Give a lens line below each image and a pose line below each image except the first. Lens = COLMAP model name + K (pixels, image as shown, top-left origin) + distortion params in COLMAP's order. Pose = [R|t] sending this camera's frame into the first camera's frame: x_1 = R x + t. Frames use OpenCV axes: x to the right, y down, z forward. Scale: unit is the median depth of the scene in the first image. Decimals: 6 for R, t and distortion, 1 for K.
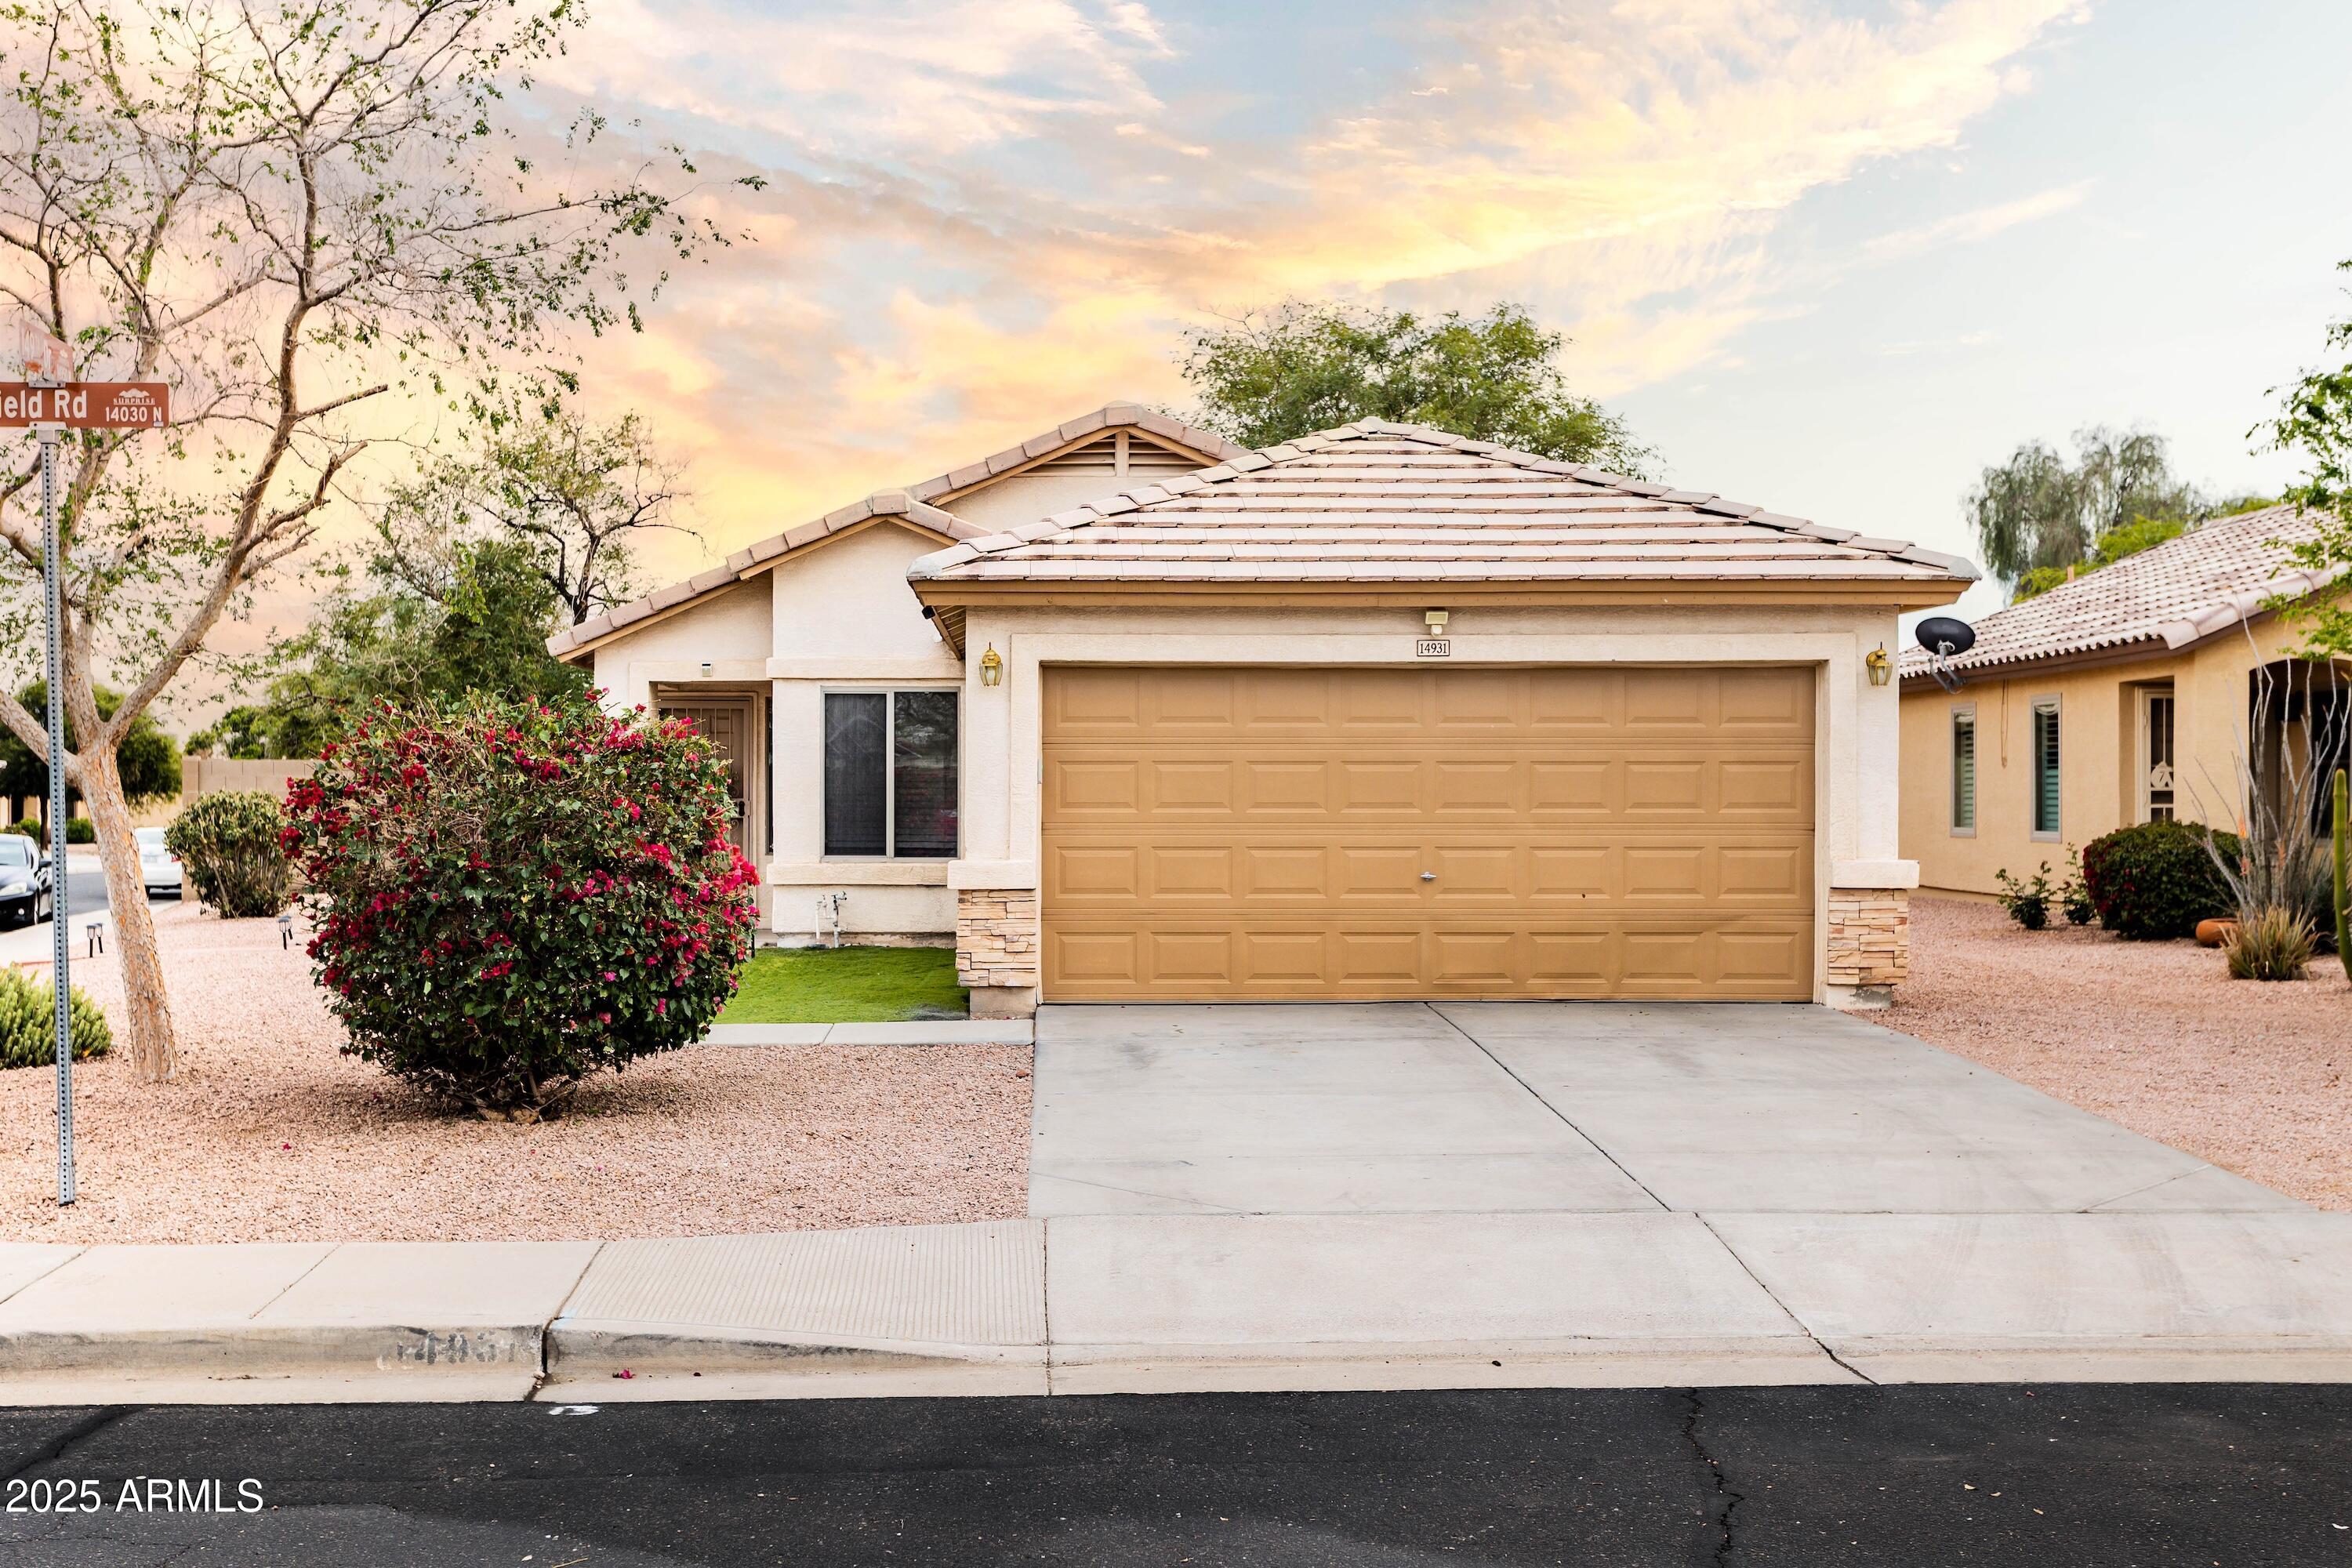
lens RADIAL K [[2706.5, 0, 1176.2], [0, 2706.5, 786.7], [0, 0, 1]] dist [-0.008769, 0.000000]
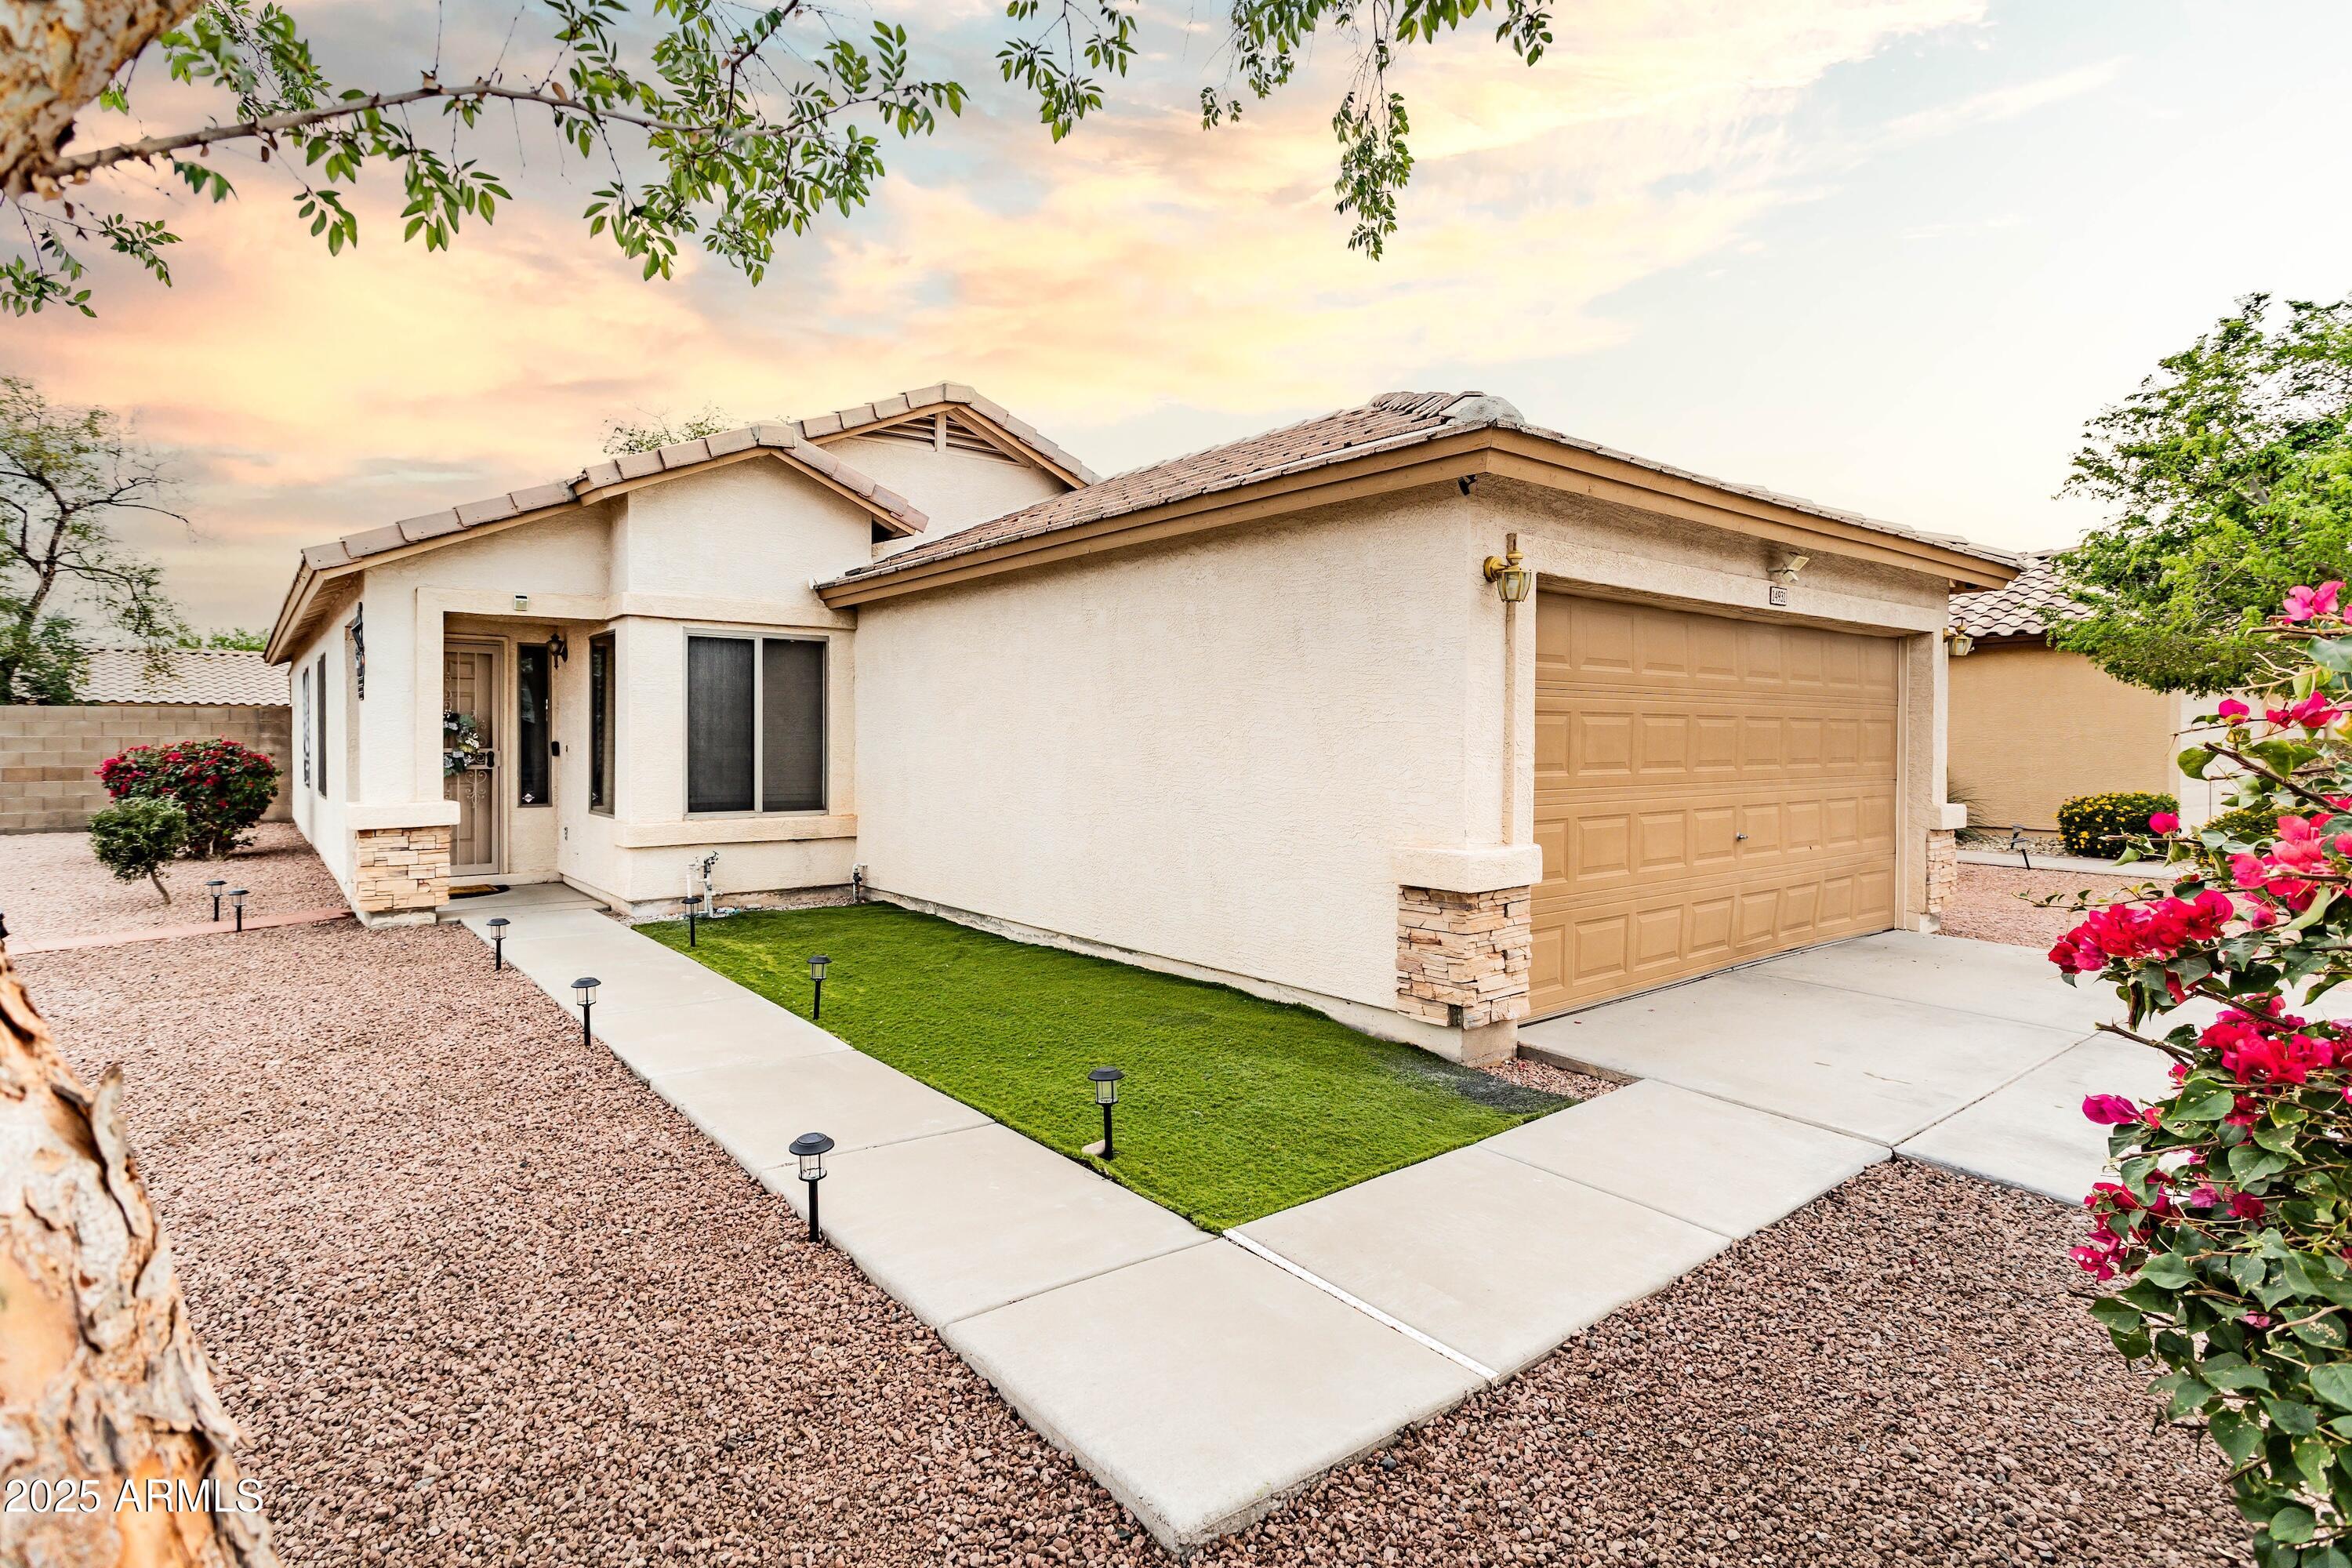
lens RADIAL K [[1158.6, 0, 1151.7], [0, 1158.6, 716.7], [0, 0, 1]] dist [-0.002173, -0.000574]
pose [[0.801860, 0.008926, 0.597445, -0.237376], [-0.001884, 0.999921, -0.012411, -0.002600], [-0.597508, 0.008827, 0.801814, 0.592430]]
